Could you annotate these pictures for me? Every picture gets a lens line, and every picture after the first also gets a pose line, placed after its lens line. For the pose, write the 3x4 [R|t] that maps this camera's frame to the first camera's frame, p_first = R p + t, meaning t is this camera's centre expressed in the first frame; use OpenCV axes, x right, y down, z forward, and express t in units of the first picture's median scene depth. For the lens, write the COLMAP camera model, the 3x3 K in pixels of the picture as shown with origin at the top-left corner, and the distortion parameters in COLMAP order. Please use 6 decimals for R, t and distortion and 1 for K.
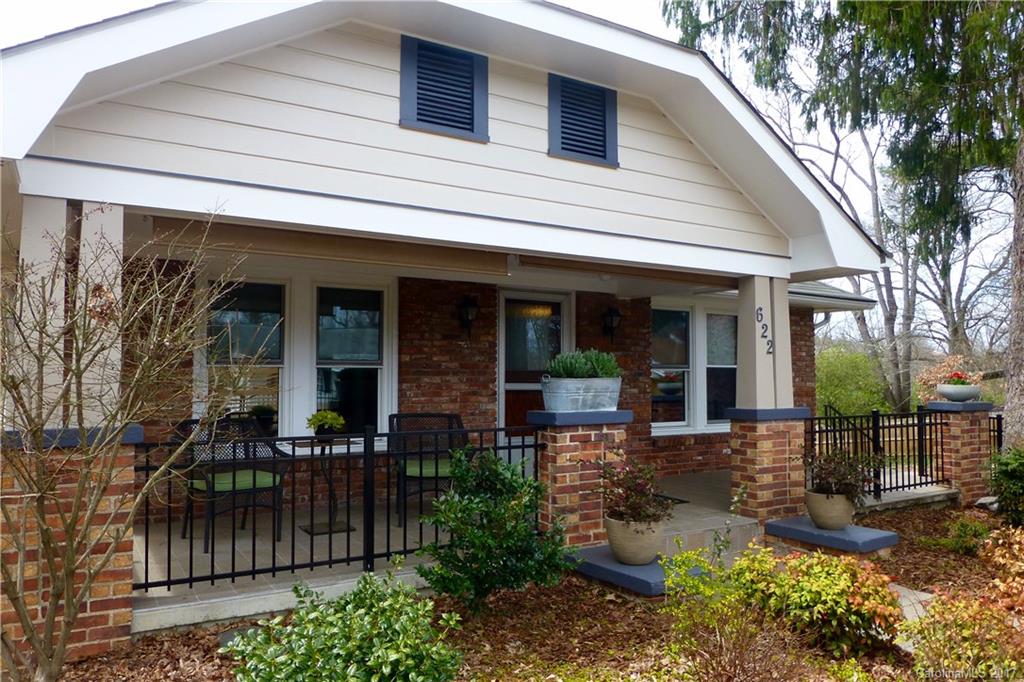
lens RADIAL K [[744.0, 0, 510.9], [0, 744.0, 349.2], [0, 0, 1]] dist [-0.037843, 0.015053]
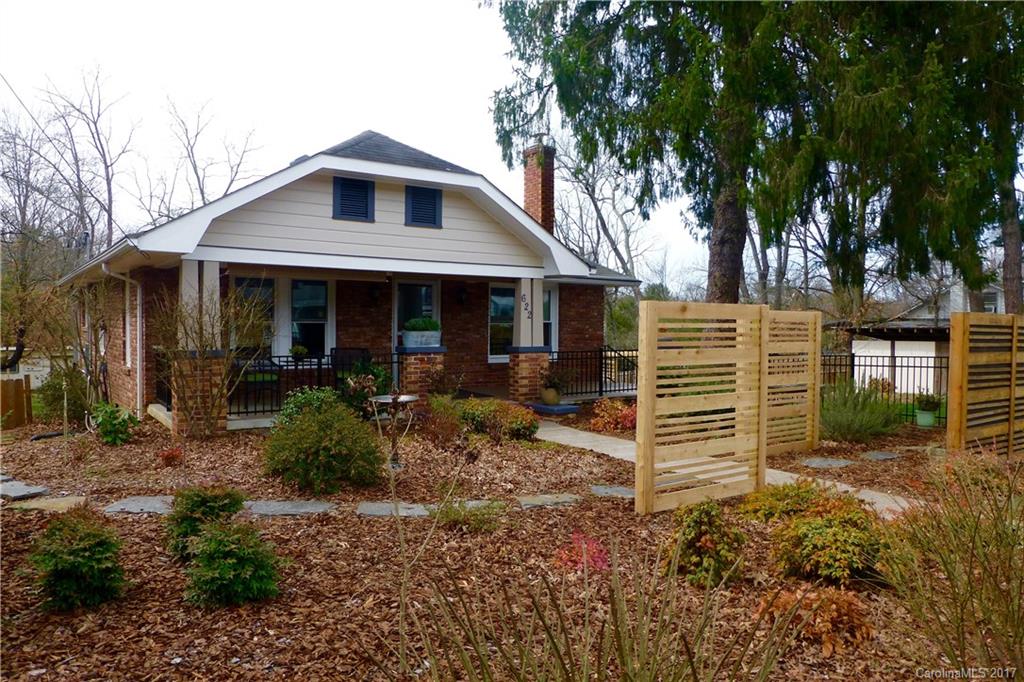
lens RADIAL K [[744.0, 0, 518.1], [0, 744.0, 340.9], [0, 0, 1]] dist [-0.037843, 0.015053]
pose [[0.997564, 0.007871, 0.069309, 0.207411], [-0.012531, 0.997671, 0.067053, -0.072512], [-0.068620, -0.067758, 0.995339, -1.047819]]
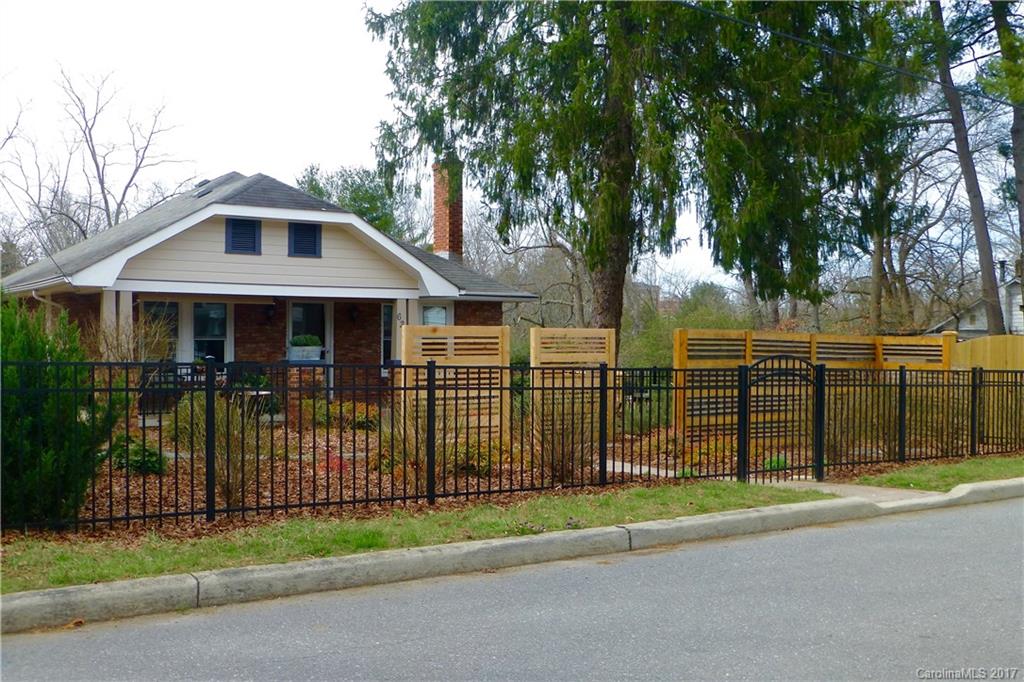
lens RADIAL K [[1035.7, 0, 510.5], [0, 1035.7, 336.8], [0, 0, 1]] dist [-0.037294, 0.000000]
pose [[0.998746, 0.003083, 0.049971, 0.564924], [-0.005237, 0.999060, 0.043034, -0.133287], [-0.049791, -0.043242, 0.997823, -2.272020]]
